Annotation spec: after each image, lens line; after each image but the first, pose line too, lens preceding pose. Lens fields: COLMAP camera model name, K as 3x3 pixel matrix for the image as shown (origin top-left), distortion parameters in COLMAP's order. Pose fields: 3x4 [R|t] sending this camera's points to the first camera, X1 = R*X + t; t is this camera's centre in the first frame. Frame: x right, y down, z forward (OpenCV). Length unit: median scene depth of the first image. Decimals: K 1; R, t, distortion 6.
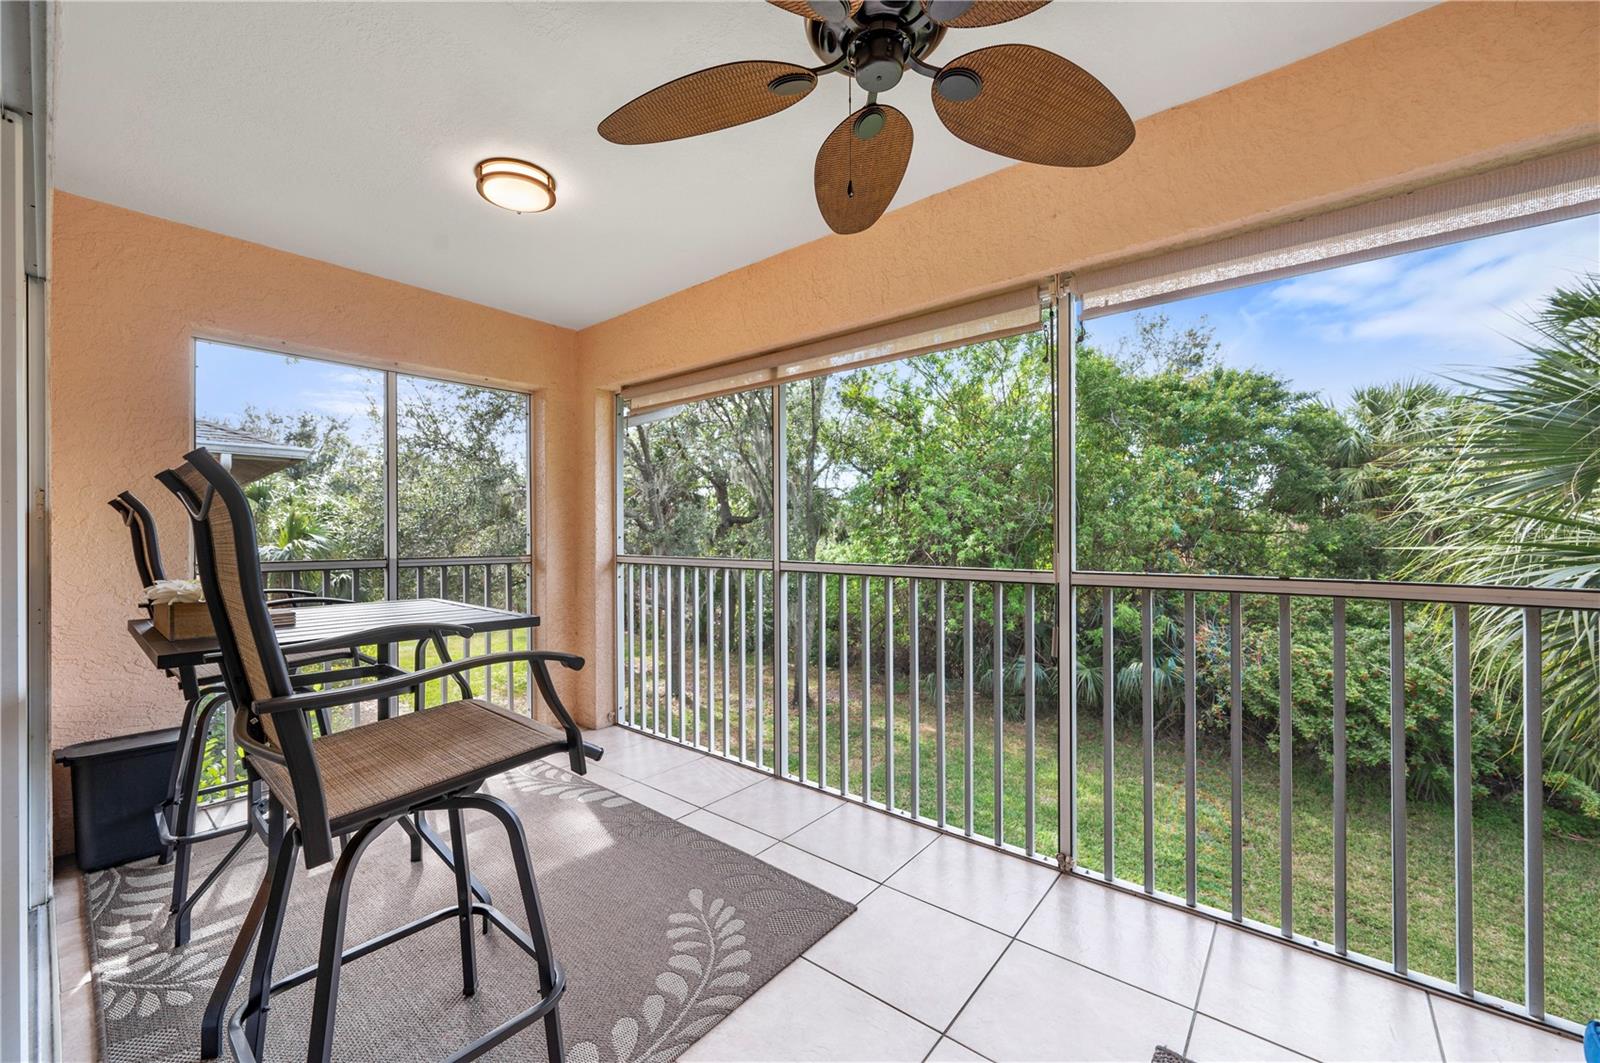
lens RADIAL K [[628.0, 0, 807.0], [0, 628.0, 532.0], [0, 0, 1]] dist [-0.002231, -0.000020]
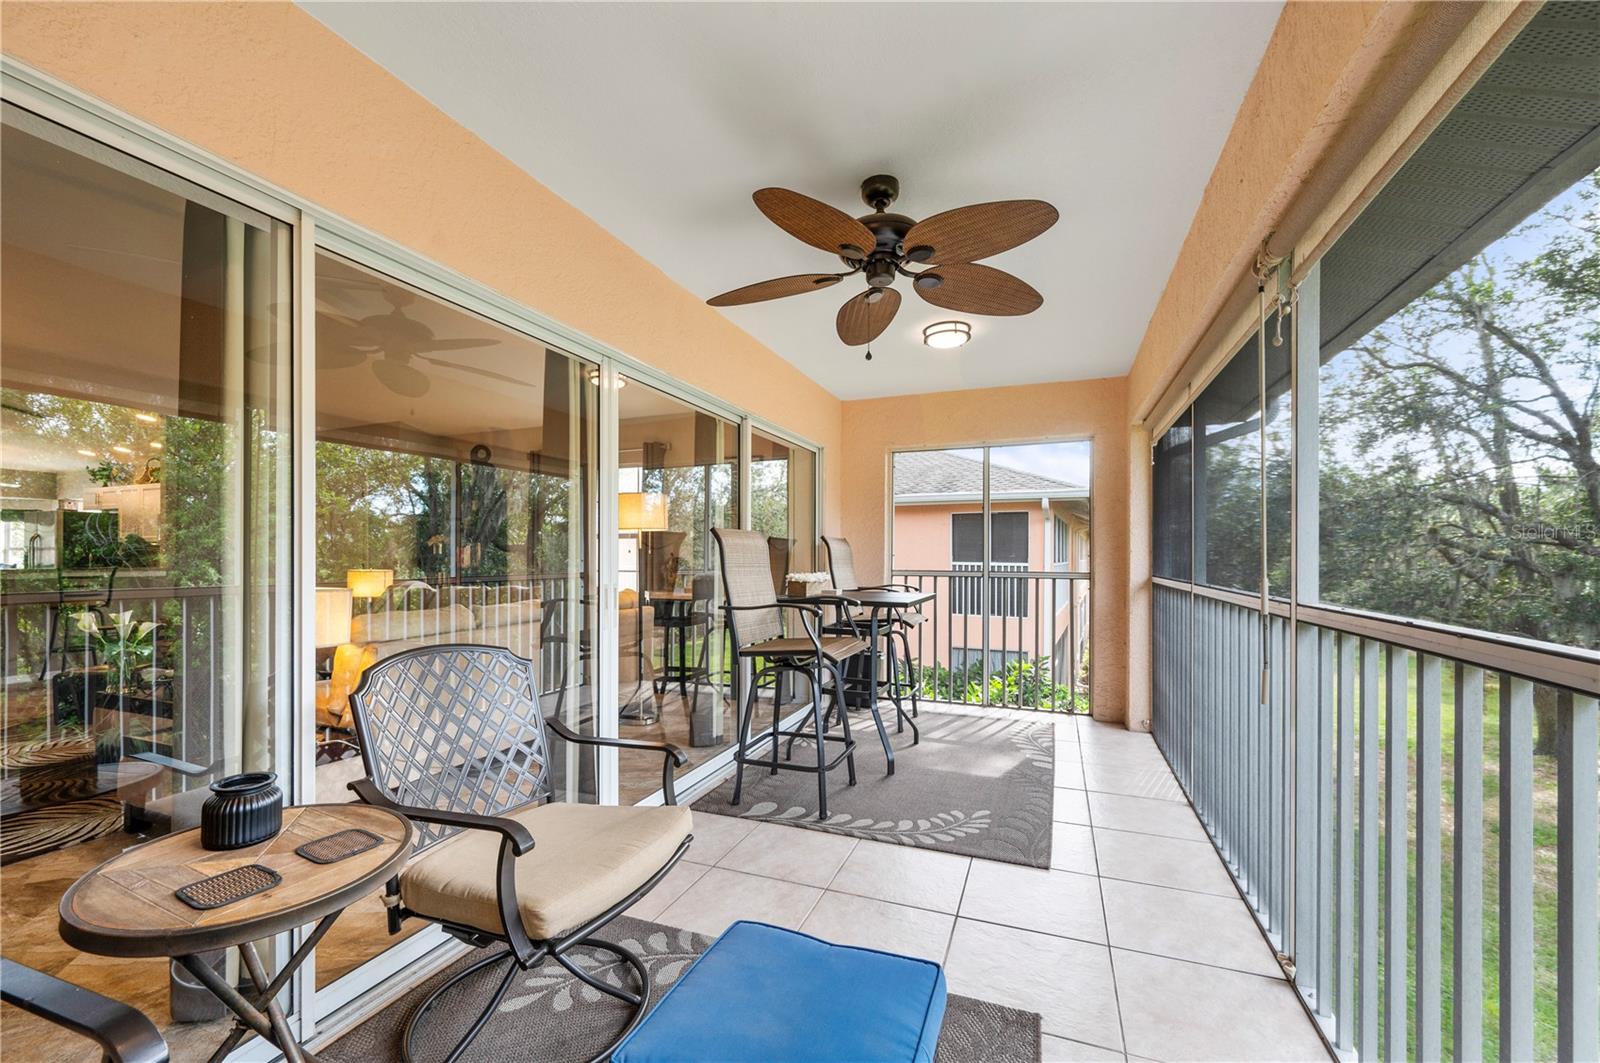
lens RADIAL K [[648.7, 0, 804.0], [0, 648.7, 557.4], [0, 0, 1]] dist [-0.000524, -0.000011]
pose [[0.299356, 0.002045, -0.954139, 0.165017], [0.003060, 0.999991, 0.003103, 0.000060], [0.954137, -0.003848, 0.299347, 0.027568]]
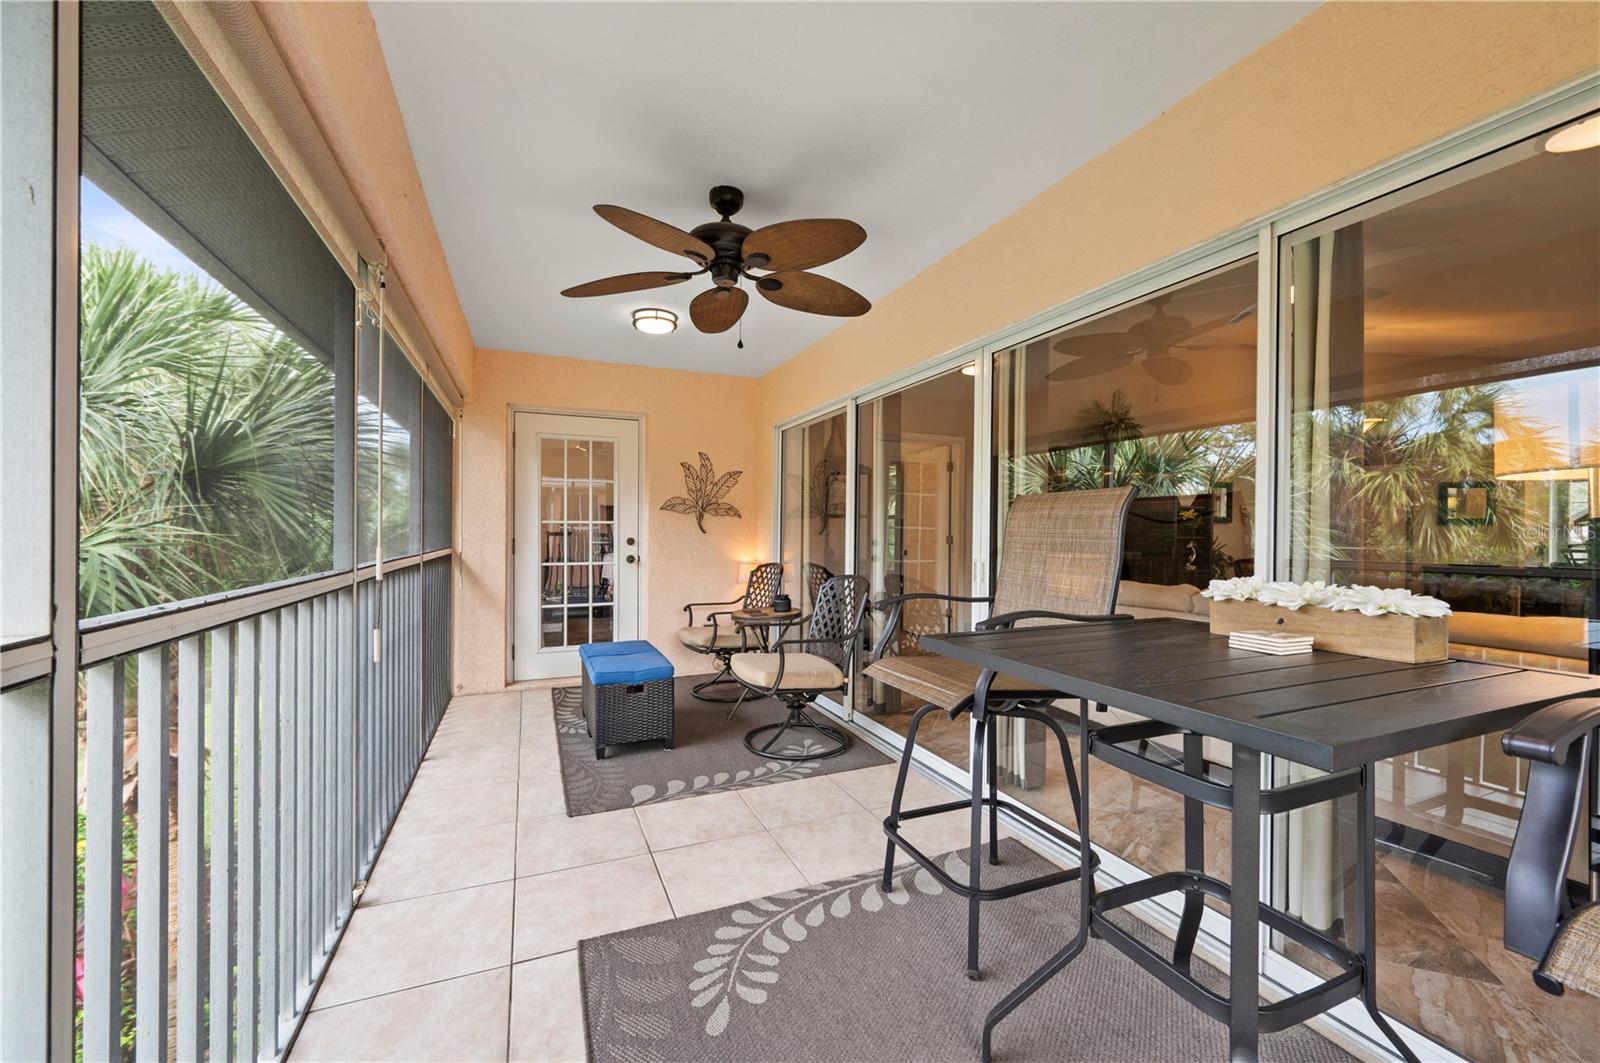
lens RADIAL K [[628.0, 0, 807.0], [0, 628.0, 532.0], [0, 0, 1]] dist [-0.002231, -0.000020]
pose [[-0.887069, 0.006174, 0.461595, -0.092793], [0.005832, 0.999981, -0.002167, 0.000916], [-0.461600, 0.000770, -0.887088, 0.242548]]
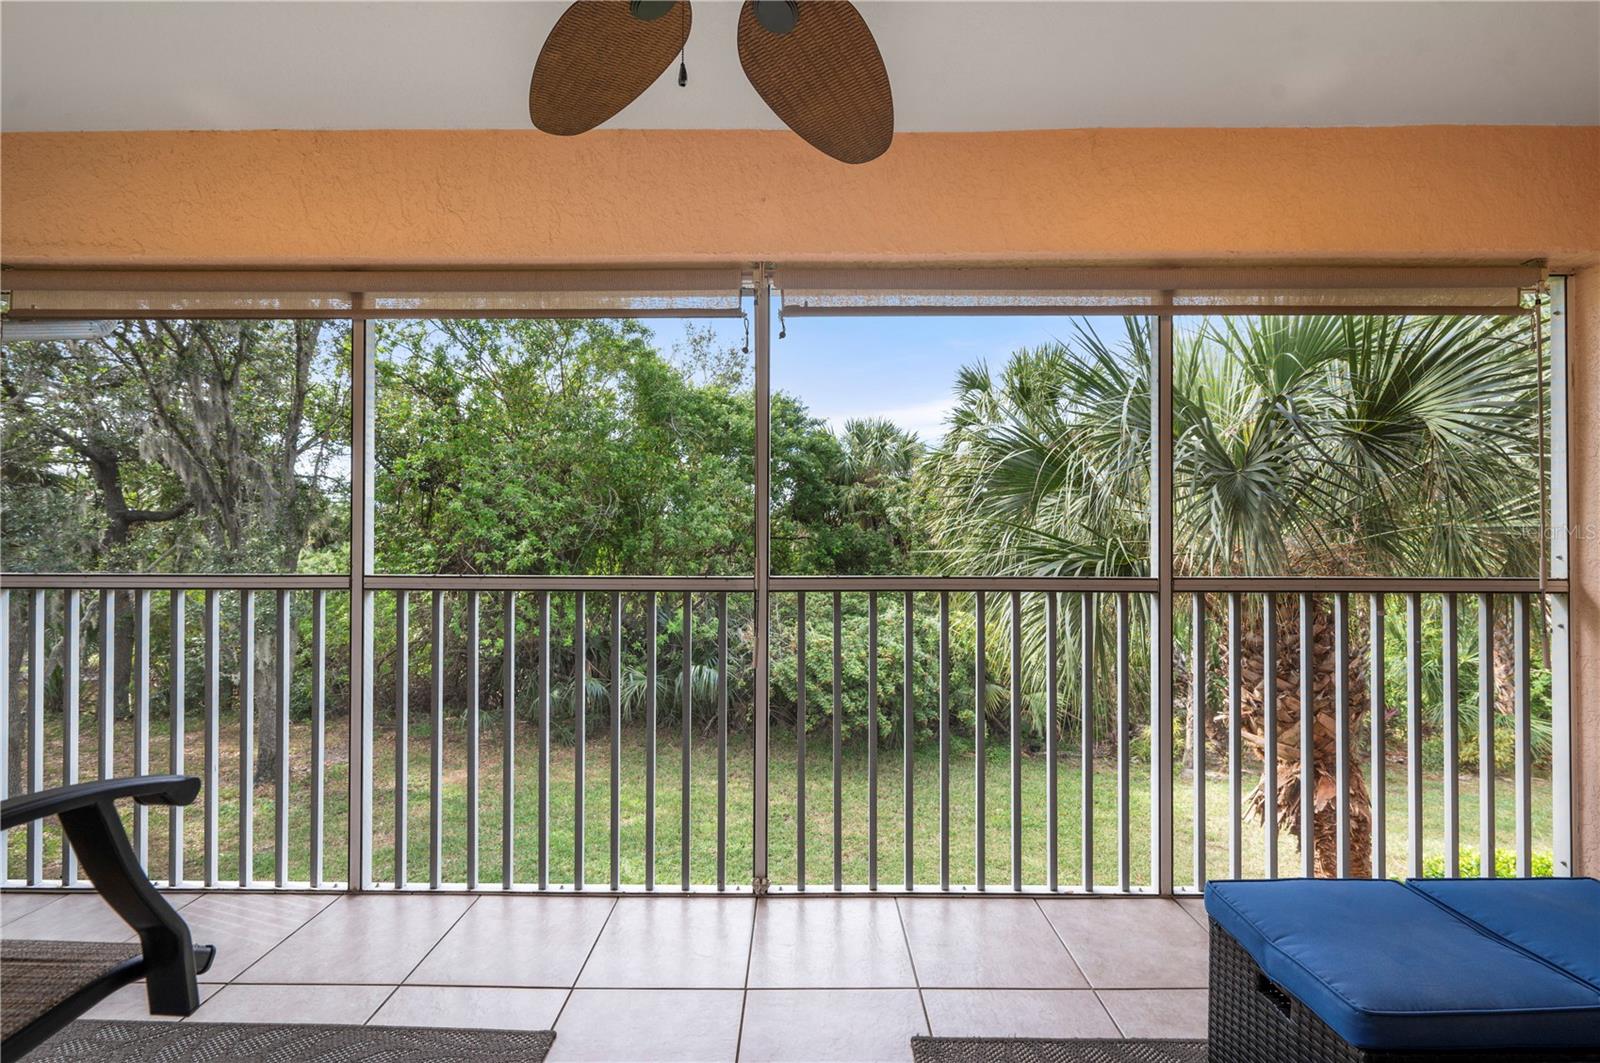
lens RADIAL K [[682.6, 0, 802.4], [0, 682.6, 534.1], [0, 0, 1]] dist [-0.001257, -0.000268]
pose [[0.778652, 0.008301, 0.627401, -0.030503], [-0.005500, 0.999964, -0.006404, 0.000577], [-0.627432, 0.001536, 0.778670, 0.025923]]
